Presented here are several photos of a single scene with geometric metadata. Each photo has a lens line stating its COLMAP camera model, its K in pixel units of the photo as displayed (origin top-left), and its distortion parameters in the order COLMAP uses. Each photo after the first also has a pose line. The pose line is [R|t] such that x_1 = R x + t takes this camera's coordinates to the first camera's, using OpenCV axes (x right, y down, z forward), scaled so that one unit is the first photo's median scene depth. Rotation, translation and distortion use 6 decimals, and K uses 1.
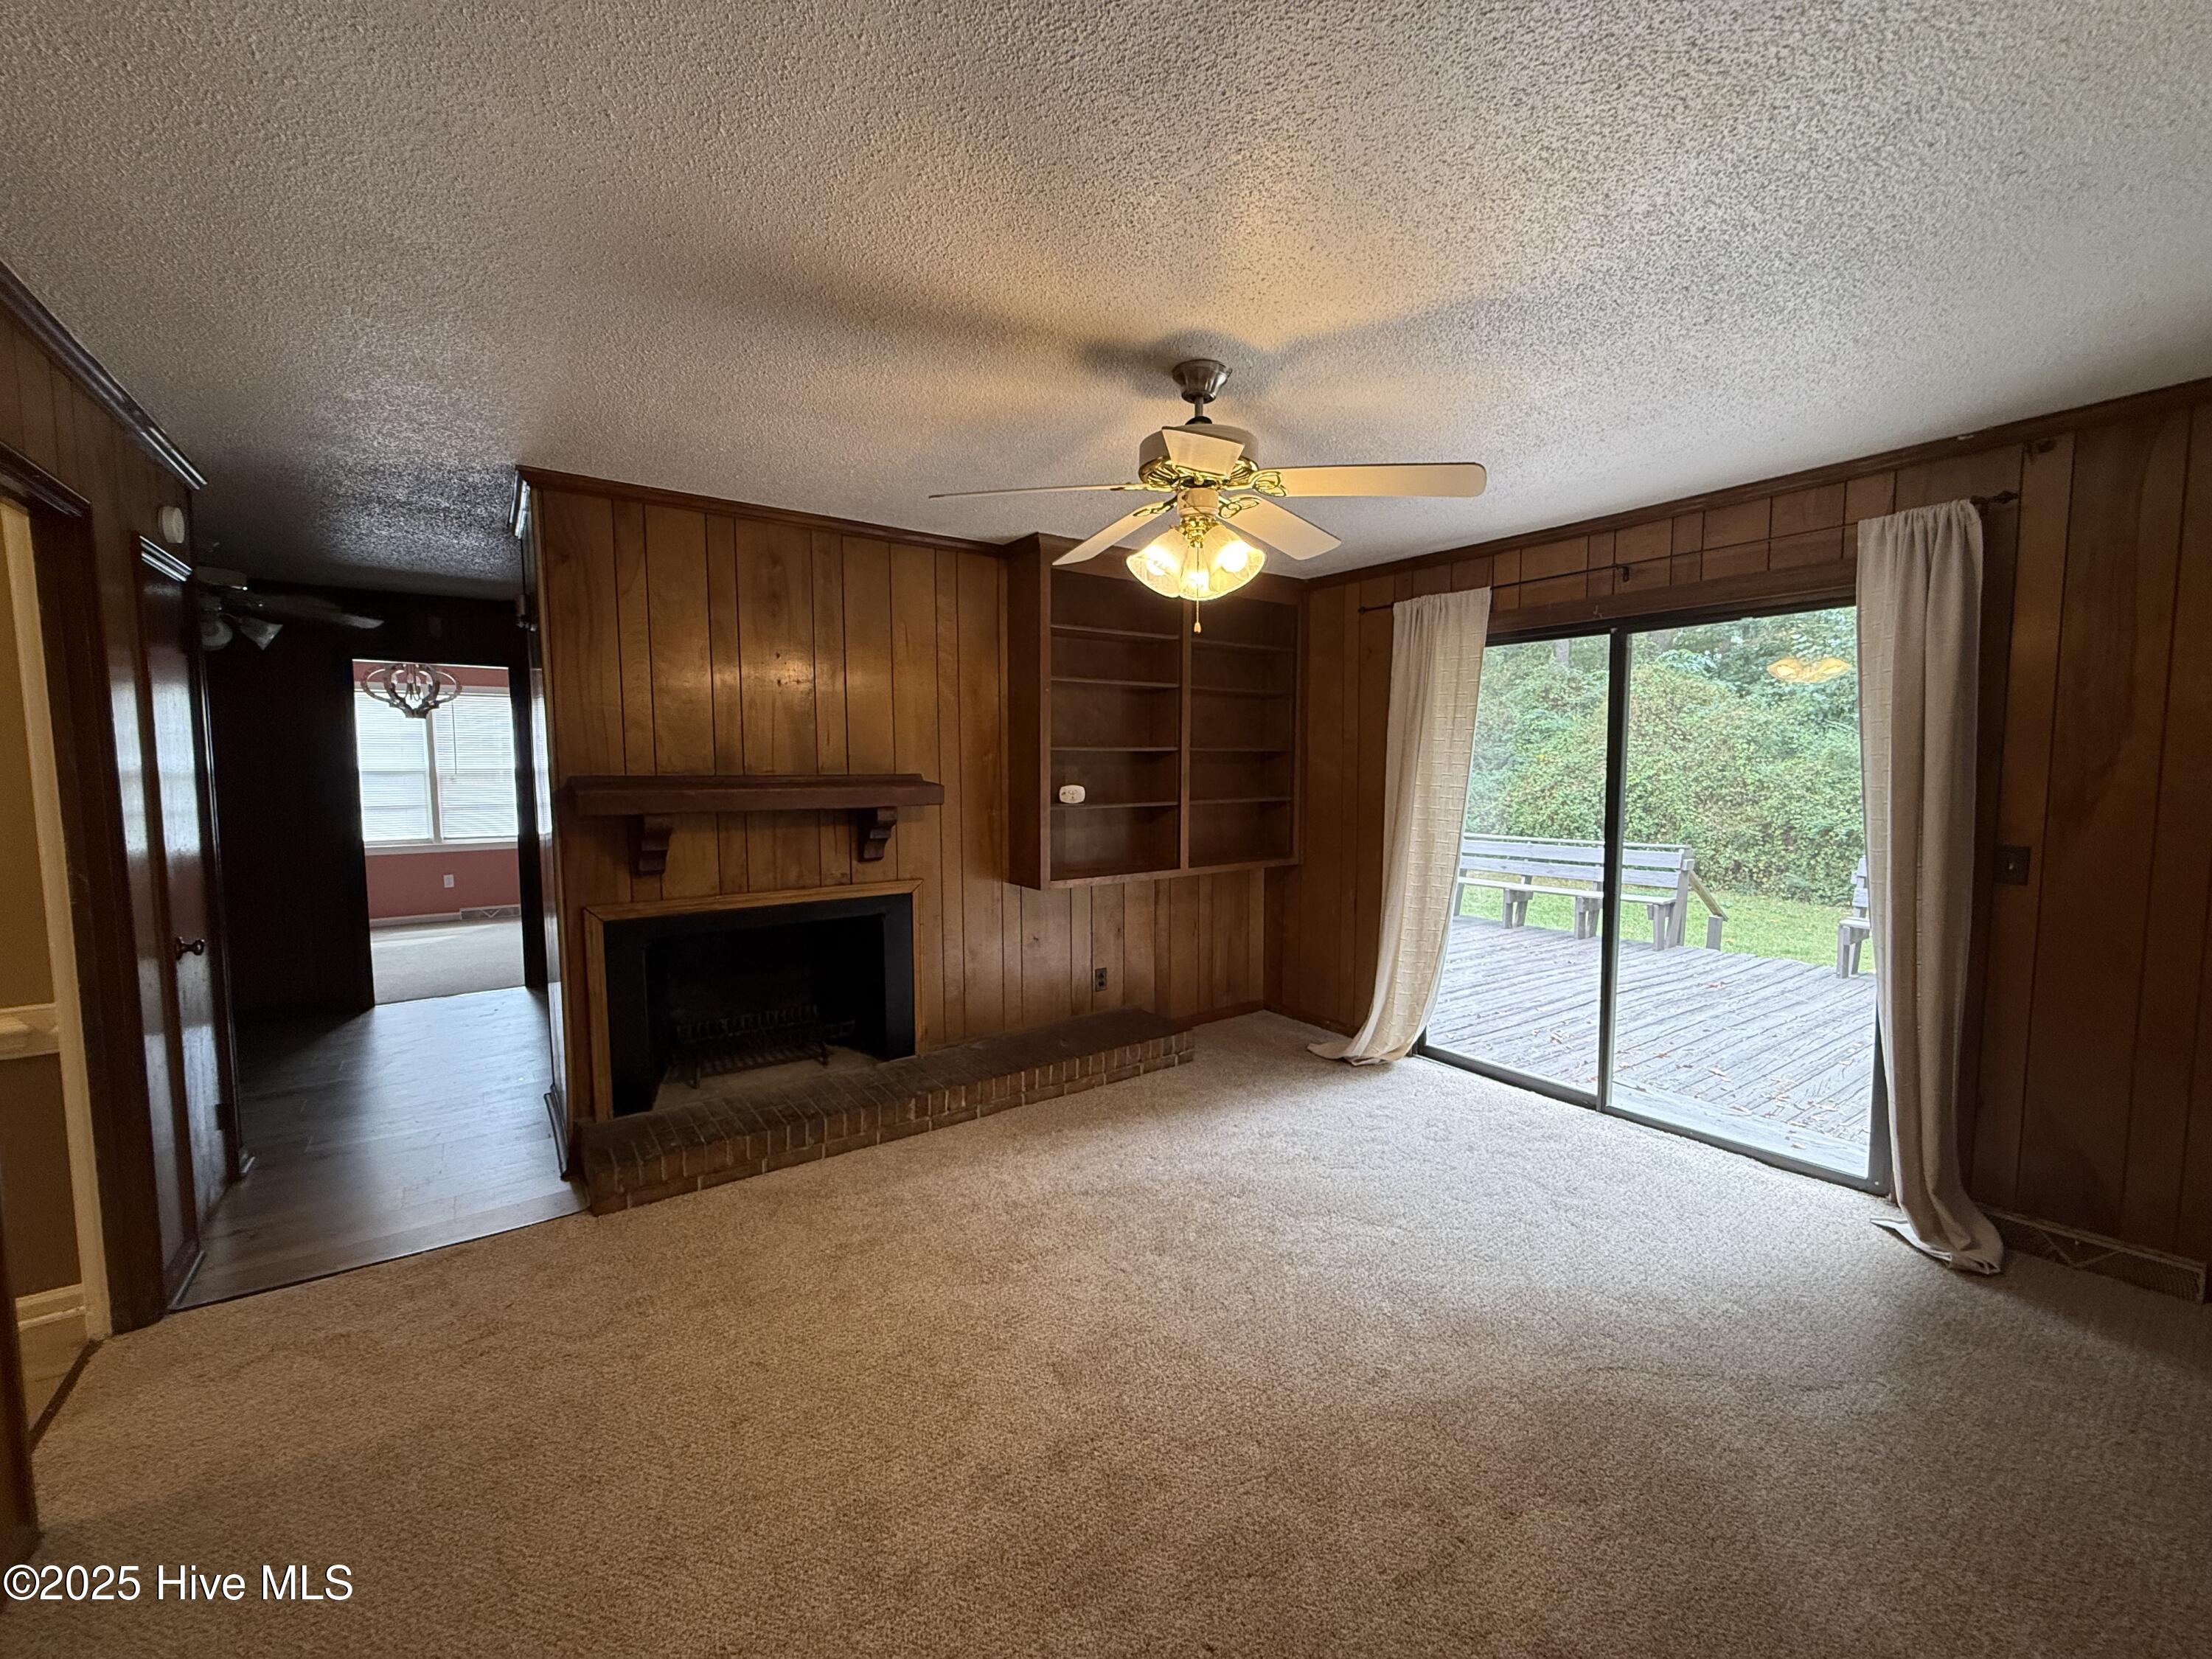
lens RADIAL K [[883.3, 0, 1102.5], [0, 883.3, 834.0], [0, 0, 1]] dist [0.000785, 0.000003]
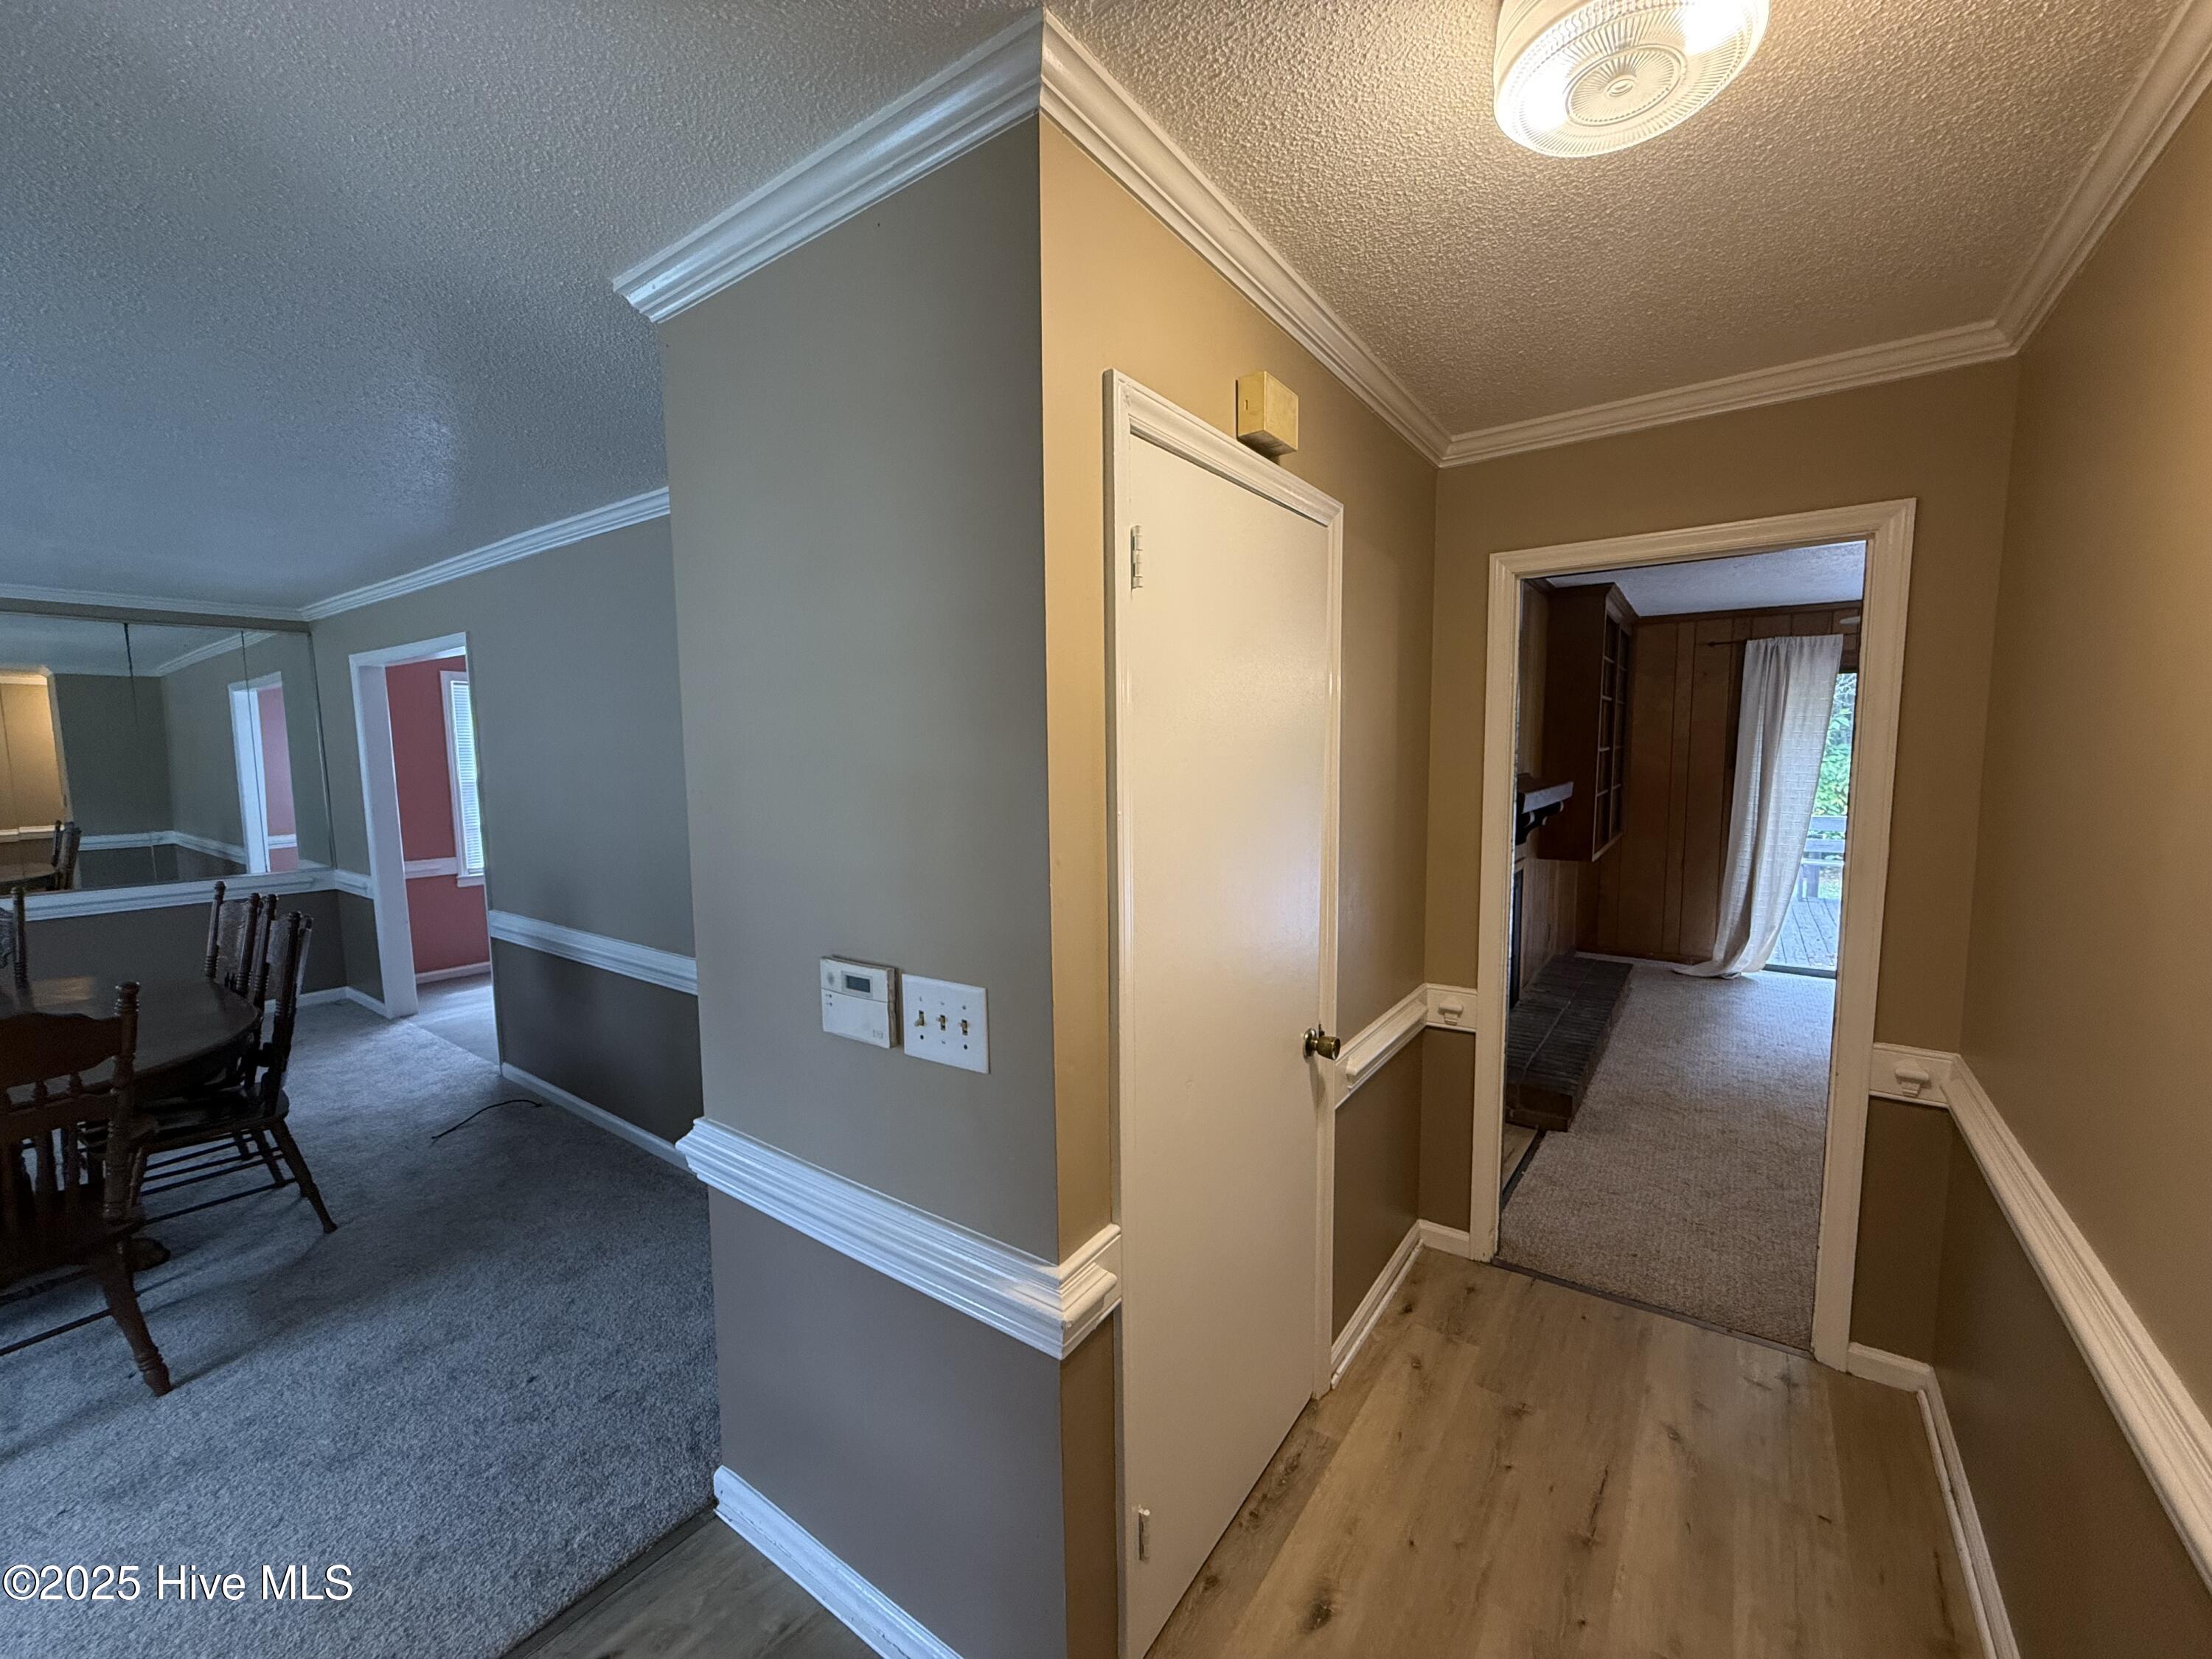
lens RADIAL K [[883.3, 0, 1102.5], [0, 883.3, 834.0], [0, 0, 1]] dist [0.000785, 0.000003]
pose [[0.946579, -0.042355, 0.319679, -1.192481], [0.038430, 0.999089, 0.018578, -0.027971], [-0.320175, -0.005300, 0.947344, 0.020945]]
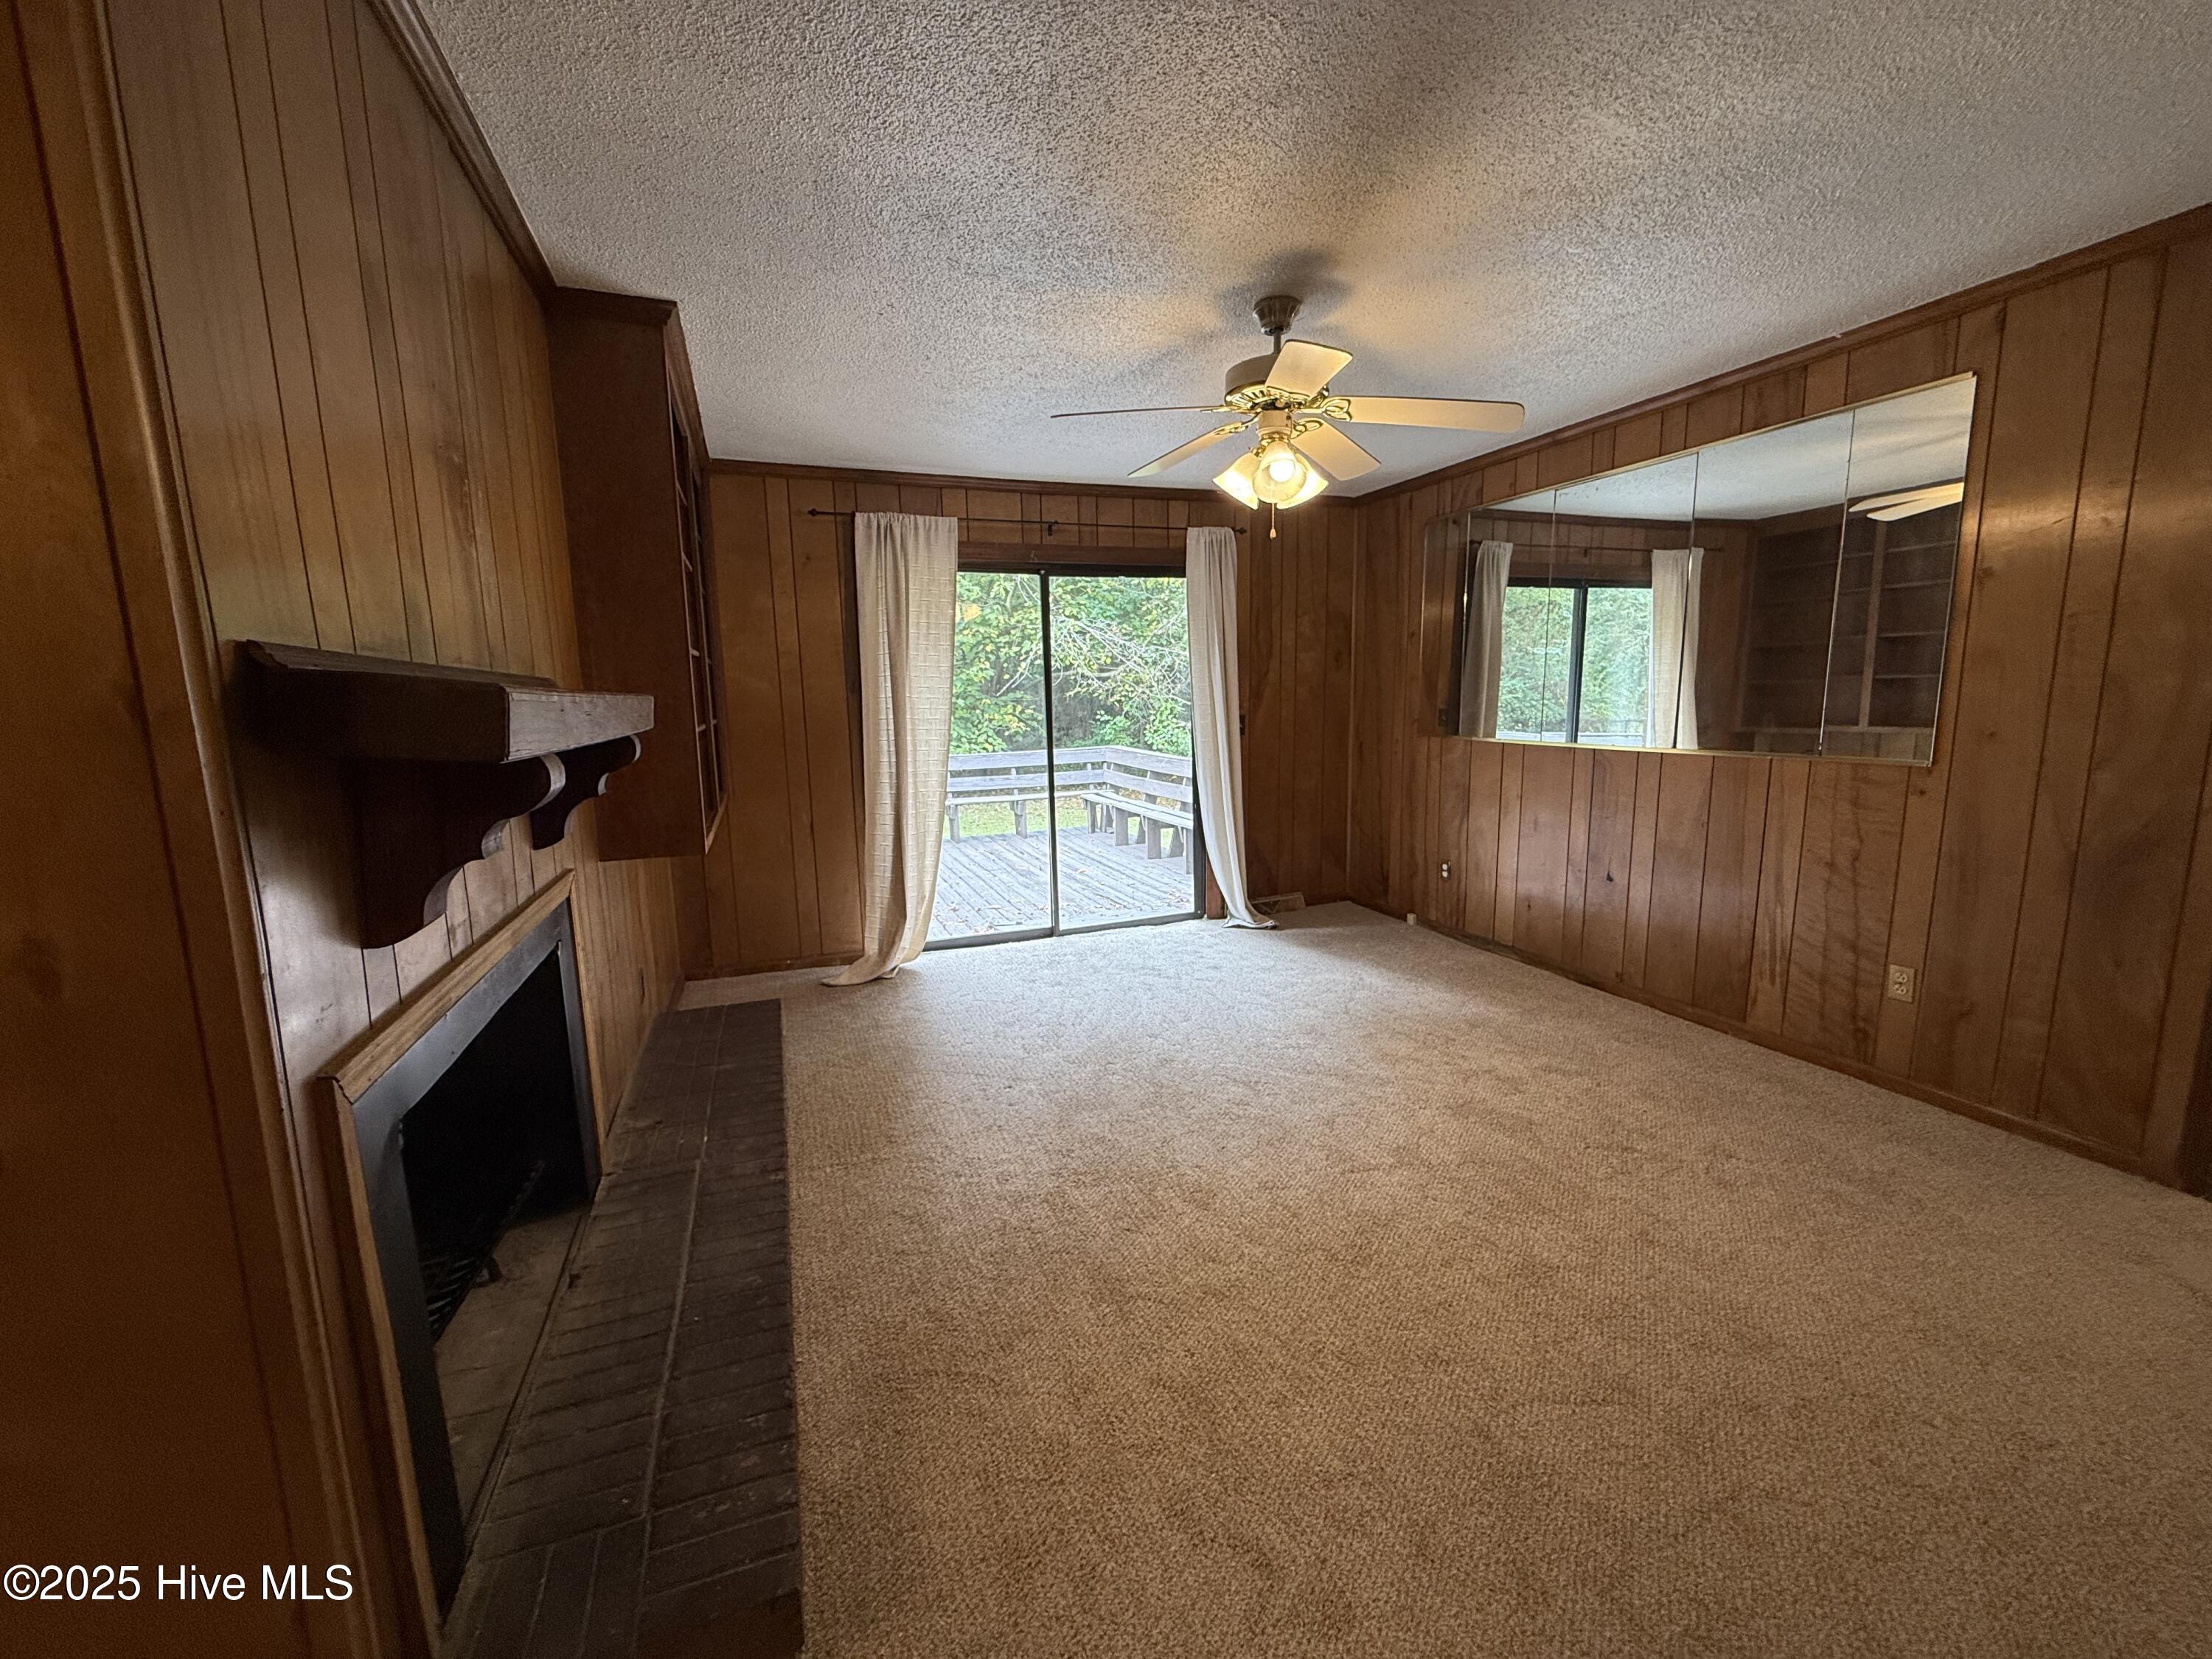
lens RADIAL K [[883.3, 0, 1102.5], [0, 883.3, 834.0], [0, 0, 1]] dist [0.000785, 0.000003]
pose [[0.262312, -0.154405, 0.952550, -0.663297], [0.099562, 0.986178, 0.132438, -0.011267], [-0.959833, 0.060097, 0.274060, 0.541569]]
